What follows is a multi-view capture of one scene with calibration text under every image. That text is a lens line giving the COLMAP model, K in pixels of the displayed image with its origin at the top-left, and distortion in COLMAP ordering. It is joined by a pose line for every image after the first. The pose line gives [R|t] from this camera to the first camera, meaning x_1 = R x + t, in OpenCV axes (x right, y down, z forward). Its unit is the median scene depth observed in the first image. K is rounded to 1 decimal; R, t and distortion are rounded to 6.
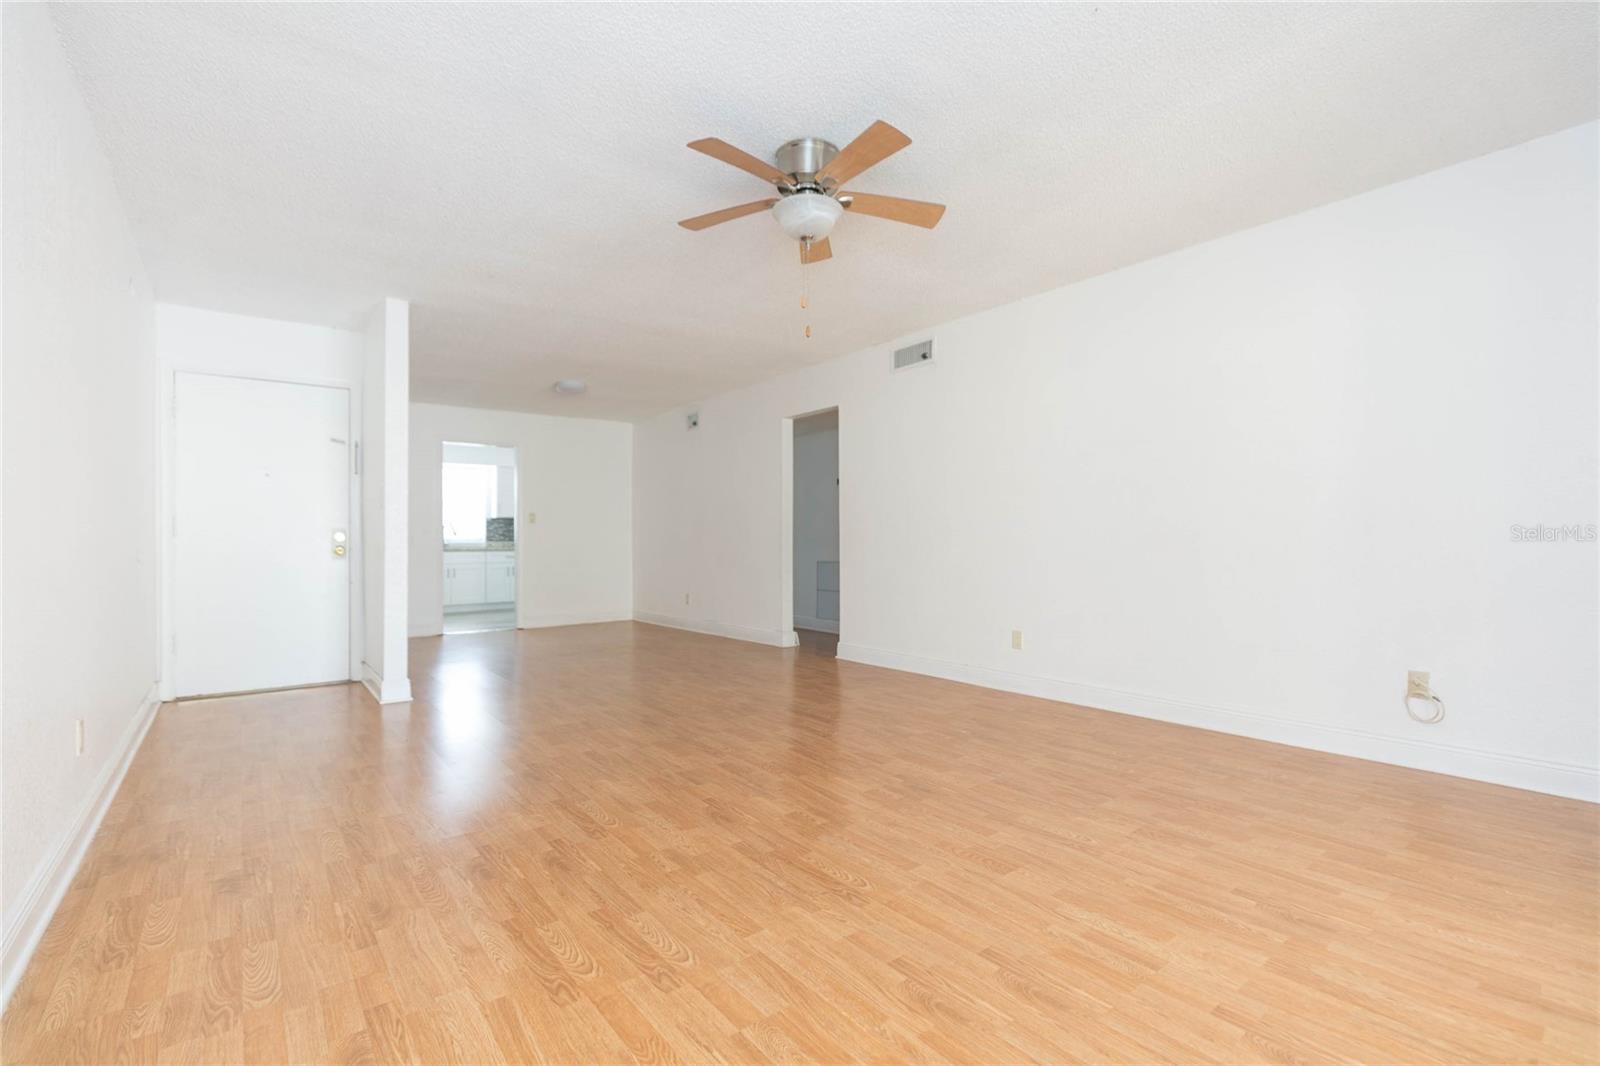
lens RADIAL K [[726.0, 0, 800.2], [0, 726.0, 548.7], [0, 0, 1]] dist [0.005654, -0.000885]
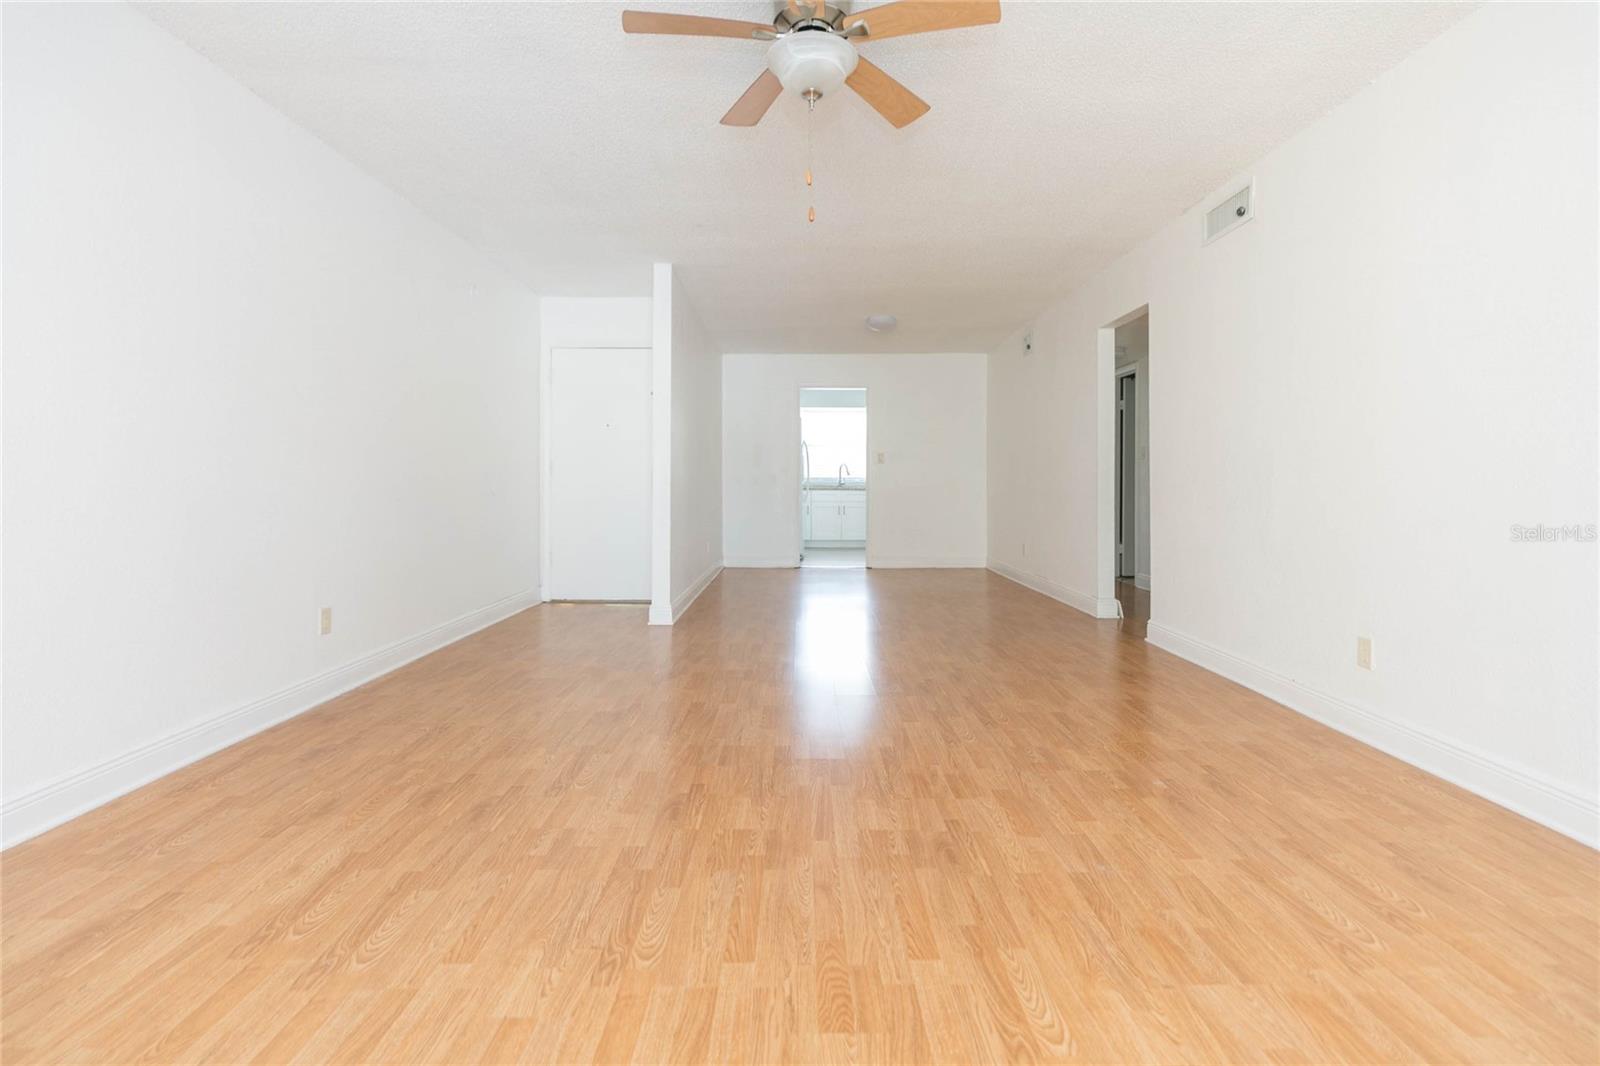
lens RADIAL K [[737.6, 0, 797.5], [0, 737.6, 491.3], [0, 0, 1]] dist [0.004163, -0.000207]
pose [[0.791074, 0.016353, -0.611501, 0.503831], [-0.013620, 0.999866, 0.009118, -0.012464], [0.611568, 0.001115, 0.791191, 0.386811]]
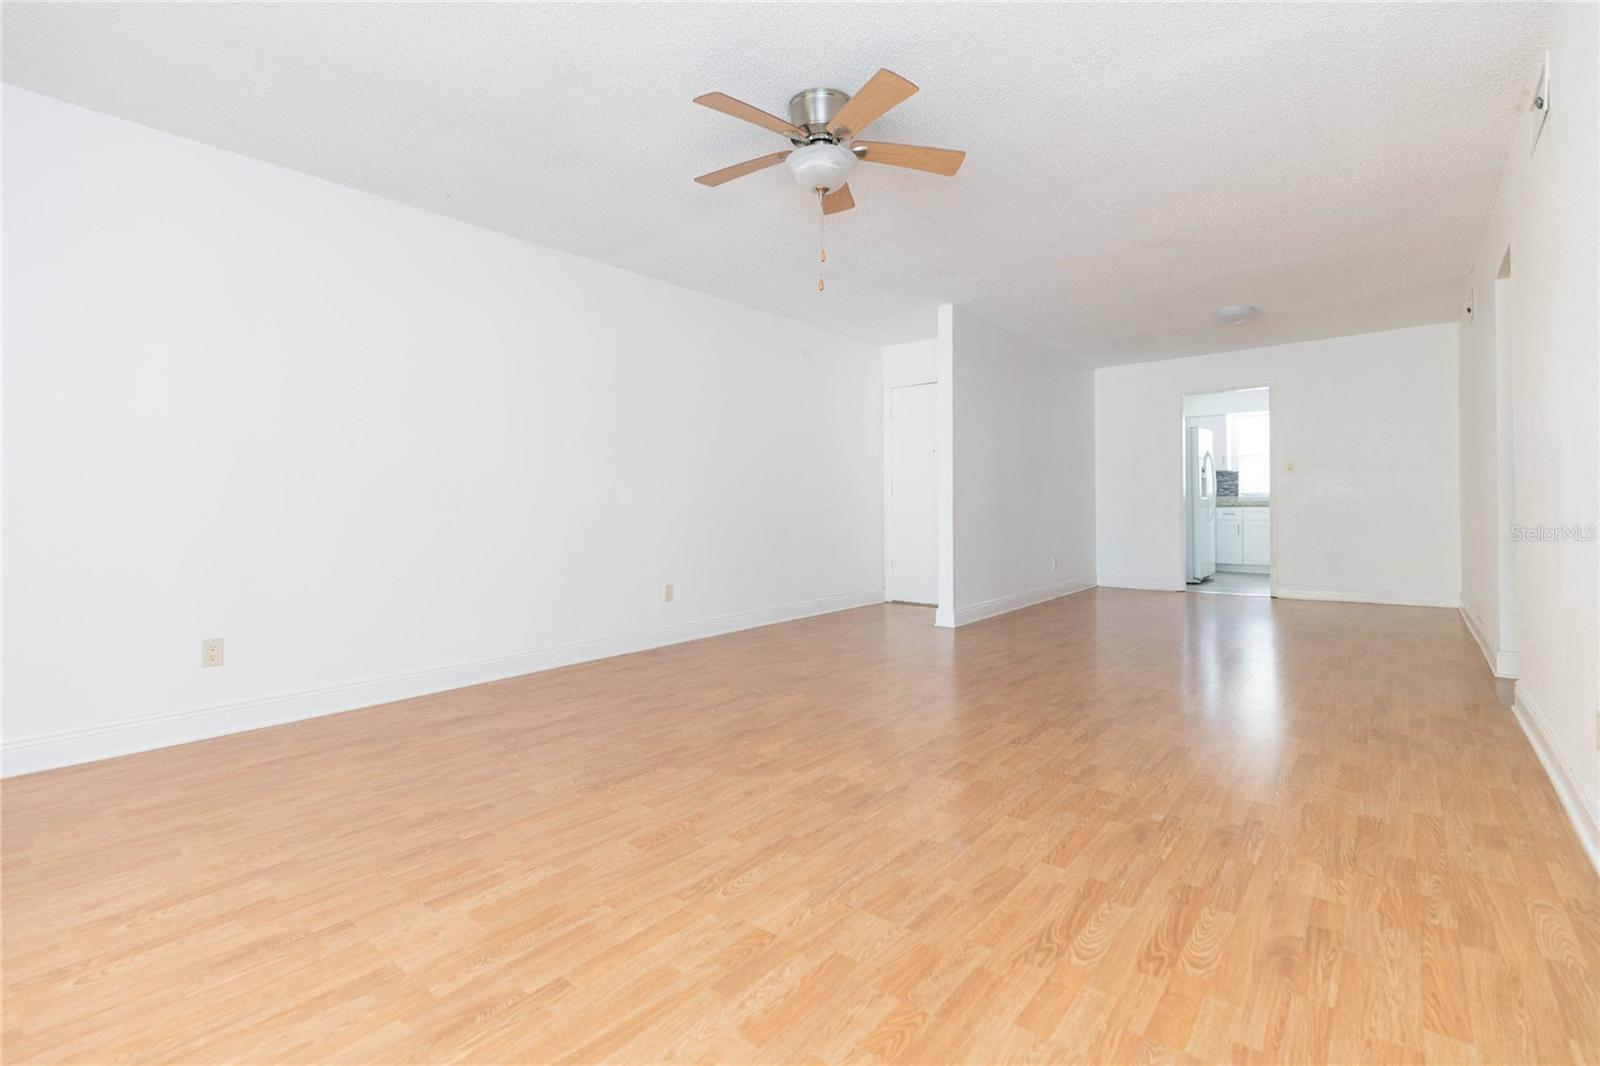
lens RADIAL K [[719.0, 0, 798.0], [0, 719.0, 524.0], [0, 0, 1]] dist [0.002583, 0.000130]
pose [[0.224999, 0.029910, -0.973900, 0.992379], [-0.000957, 0.999535, 0.030476, -0.007487], [0.974359, -0.005925, 0.224923, 0.793560]]
